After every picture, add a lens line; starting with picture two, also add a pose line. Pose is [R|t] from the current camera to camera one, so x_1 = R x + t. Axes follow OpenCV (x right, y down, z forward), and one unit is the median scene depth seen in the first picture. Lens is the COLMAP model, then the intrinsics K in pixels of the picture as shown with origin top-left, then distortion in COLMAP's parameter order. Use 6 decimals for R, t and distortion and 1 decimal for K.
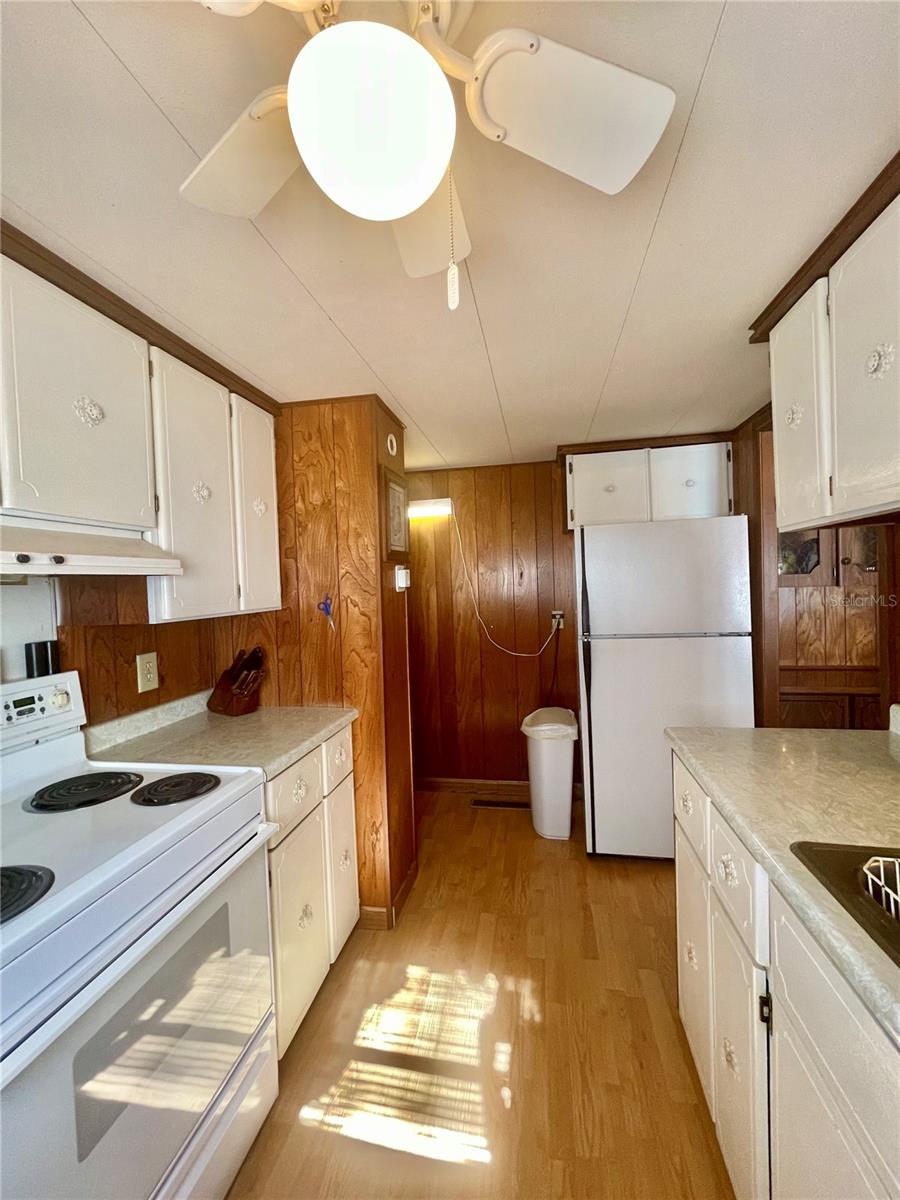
lens RADIAL K [[490.7, 0, 454.1], [0, 490.7, 596.8], [0, 0, 1]] dist [0.006000, -0.001989]
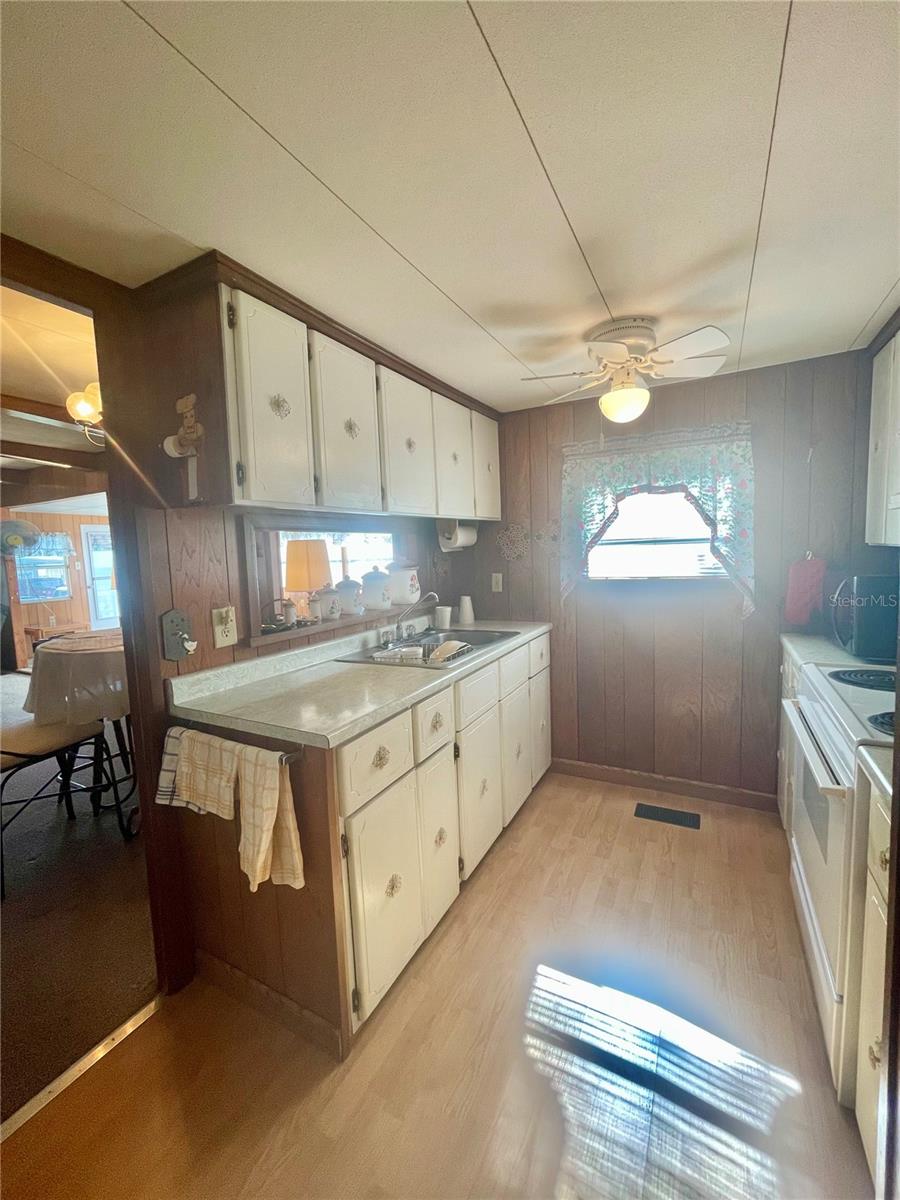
lens RADIAL K [[490.7, 0, 450.6], [0, 490.7, 595.6], [0, 0, 1]] dist [0.006000, -0.001989]
pose [[-0.950934, 0.035372, 0.307364, -0.001555], [0.074245, 0.990504, 0.115713, -0.030360], [-0.300352, 0.132856, -0.944531, 1.748886]]
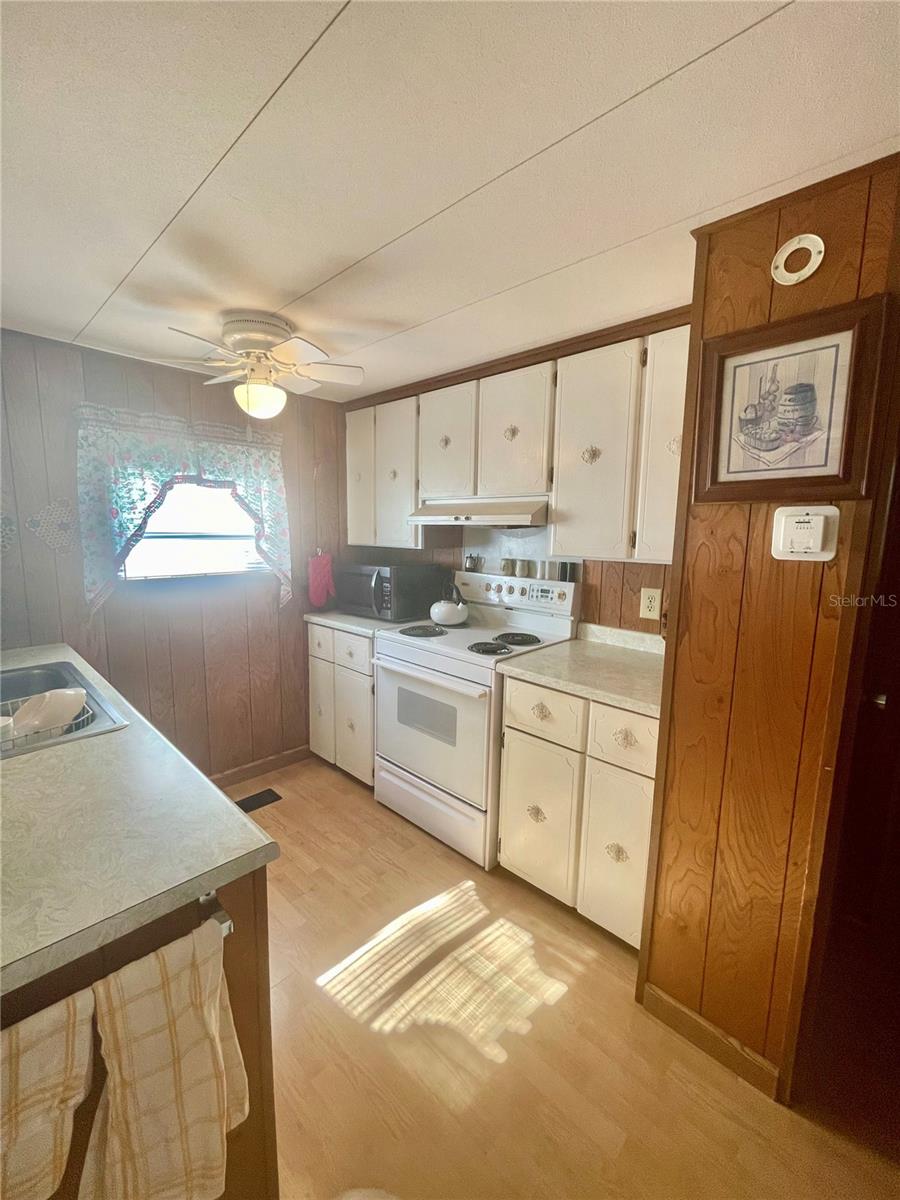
lens RADIAL K [[490.7, 0, 455.9], [0, 490.7, 594.9], [0, 0, 1]] dist [0.006000, -0.001989]
pose [[-0.544855, 0.133628, -0.827814, 0.767481], [-0.025227, 0.984161, 0.175470, -0.083698], [0.838151, 0.116489, -0.532854, 1.486685]]
